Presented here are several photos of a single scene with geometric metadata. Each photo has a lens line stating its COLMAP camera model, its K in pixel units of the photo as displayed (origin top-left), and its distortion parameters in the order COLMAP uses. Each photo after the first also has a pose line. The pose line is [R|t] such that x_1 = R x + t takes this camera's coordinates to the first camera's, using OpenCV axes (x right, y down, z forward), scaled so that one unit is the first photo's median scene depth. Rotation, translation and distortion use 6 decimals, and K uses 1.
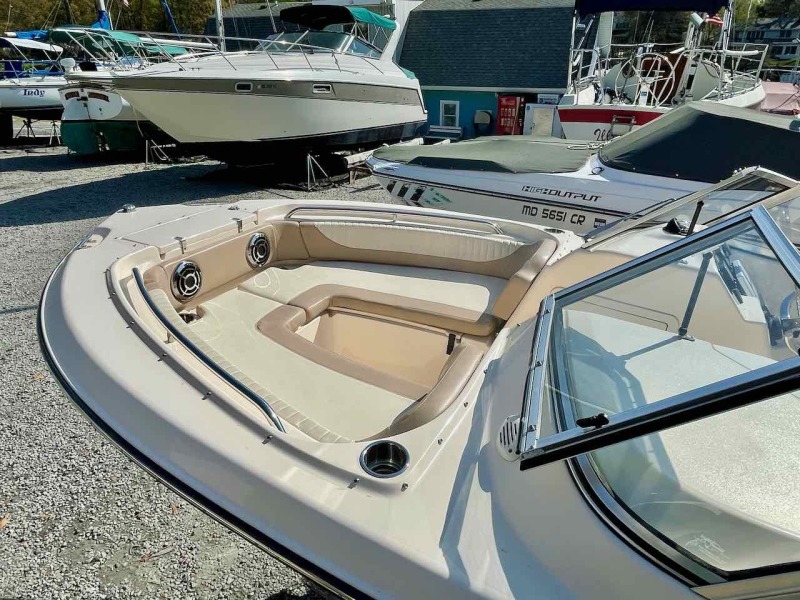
lens RADIAL K [[532.6, 0, 400.0], [0, 532.6, 300.0], [0, 0, 1]] dist [-0.000262, -0.002601]
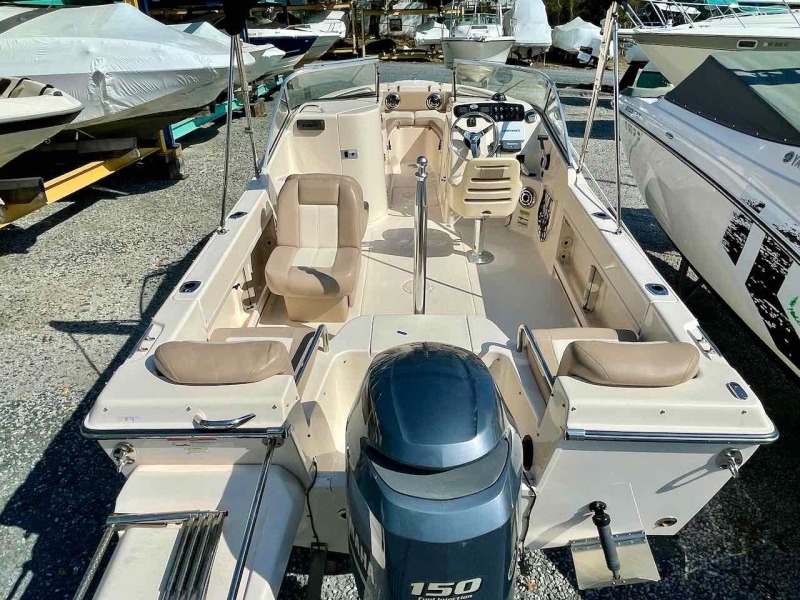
lens RADIAL K [[563.3, 0, 402.2], [0, 563.3, 295.0], [0, 0, 1]] dist [0.002325, -0.000118]
pose [[0.423553, 0.382480, -0.821165, 1.116718], [-0.362263, 0.902368, 0.233448, 0.079164], [0.830282, 0.198600, 0.520759, -0.116548]]
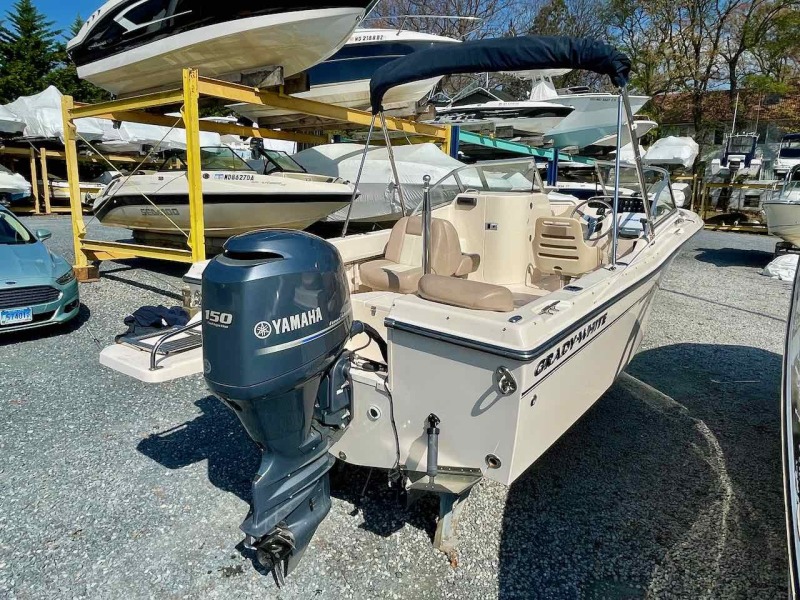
lens RADIAL K [[549.3, 0, 400.5], [0, 549.3, 305.2], [0, 0, 1]] dist [-0.000485, -0.004000]
pose [[-0.171636, 0.184403, -0.967748, 1.390873], [-0.449334, 0.859545, 0.243477, 0.065992], [0.876721, 0.476632, -0.064670, 0.238254]]
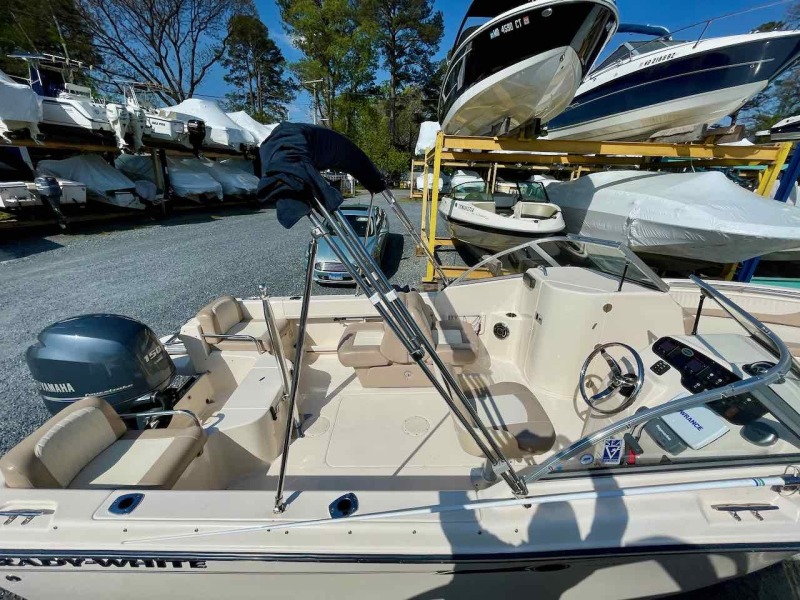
lens RADIAL K [[322.7, 0, 400.0], [0, 322.7, 300.0], [0, 0, 1]] dist [-0.002892, -0.000112]
pose [[-0.906032, 0.126490, -0.403865, 0.663043], [-0.214301, 0.685778, 0.695546, -0.241930], [0.364941, 0.716735, -0.594229, 0.475387]]
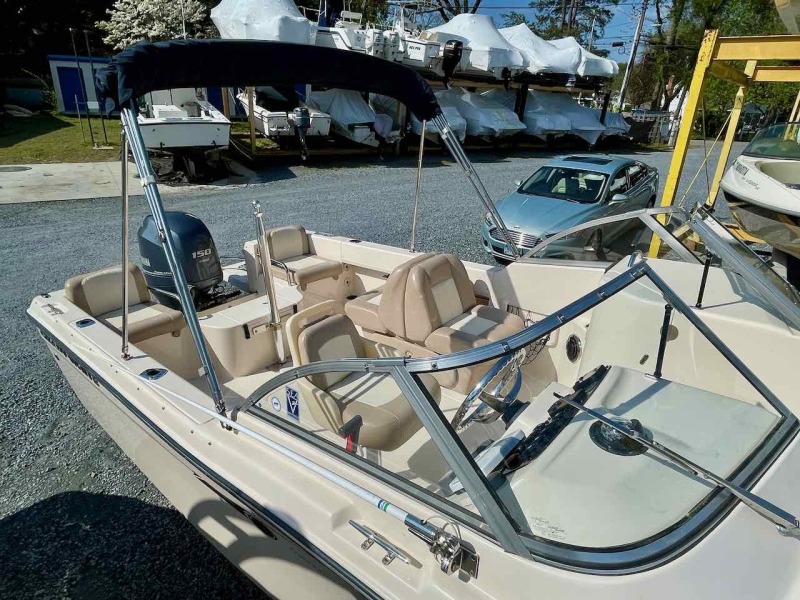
lens RADIAL K [[479.9, 0, 400.0], [0, 479.9, 300.0], [0, 0, 1]] dist [-0.003398, -0.003532]
pose [[-0.967958, -0.132012, 0.213610, 0.312002], [0.072849, 0.666451, 0.741981, -0.294581], [-0.240311, 0.733768, -0.635480, 0.600247]]
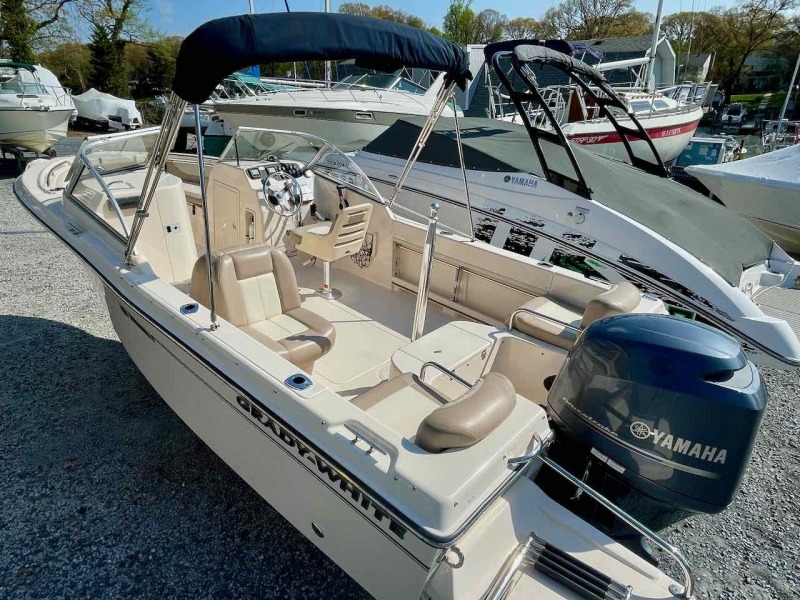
lens RADIAL K [[484.0, 0, 400.0], [0, 484.0, 300.0], [0, 0, 1]] dist [-0.001445, -0.001345]
pose [[0.959908, 0.113013, -0.256523, 0.766922], [-0.120925, 0.992545, -0.015229, 0.197933], [0.252889, 0.045638, 0.966418, -0.381966]]
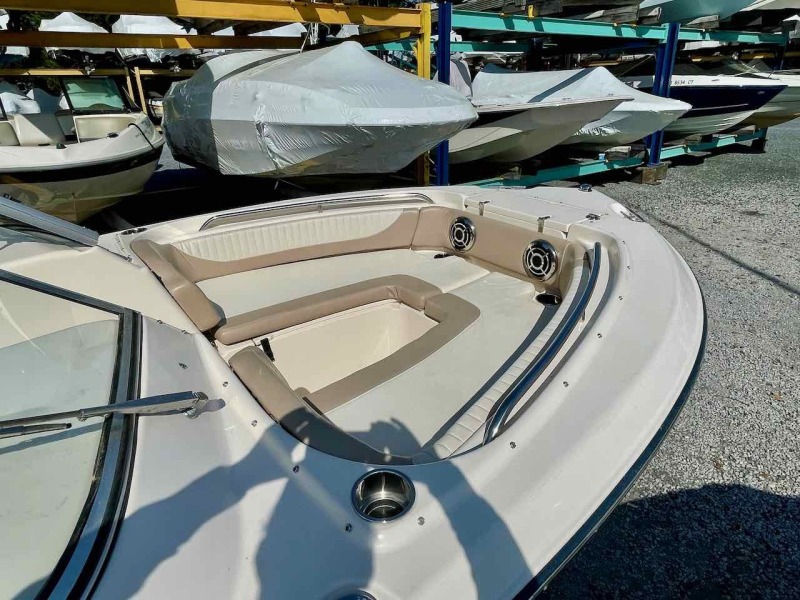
lens RADIAL K [[498.7, 0, 397.9], [0, 498.7, 300.6], [0, 0, 1]] dist [-0.002482, -0.000348]
pose [[-0.467848, 0.356532, -0.808705, 0.281313], [-0.359612, 0.759060, 0.542686, -0.221118], [0.807340, 0.544714, -0.226912, 0.582388]]
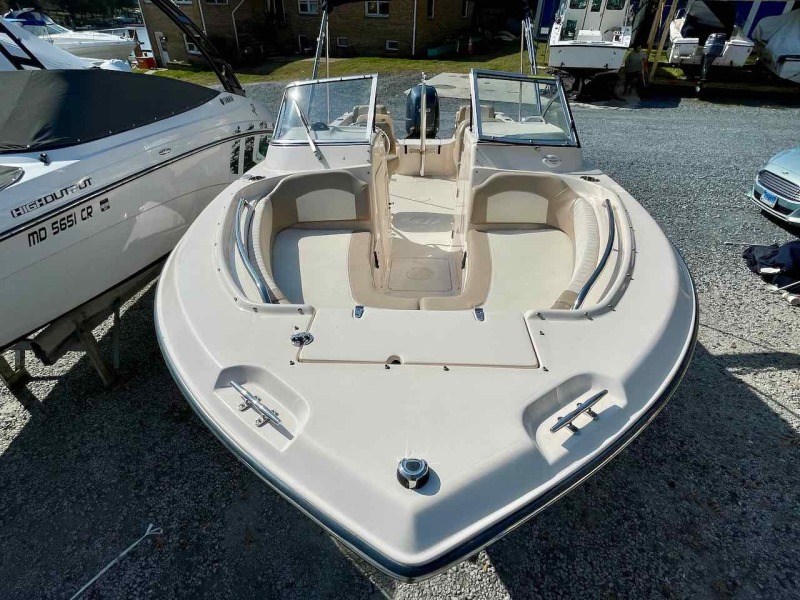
lens RADIAL K [[421.1, 0, 398.0], [0, 421.1, 298.9], [0, 0, 1]] dist [-0.002812, 0.000366]
pose [[-0.386867, -0.529235, 0.755145, -0.373273], [0.384046, 0.652039, 0.653723, -0.251379], [-0.838357, 0.542914, -0.049002, 0.538281]]
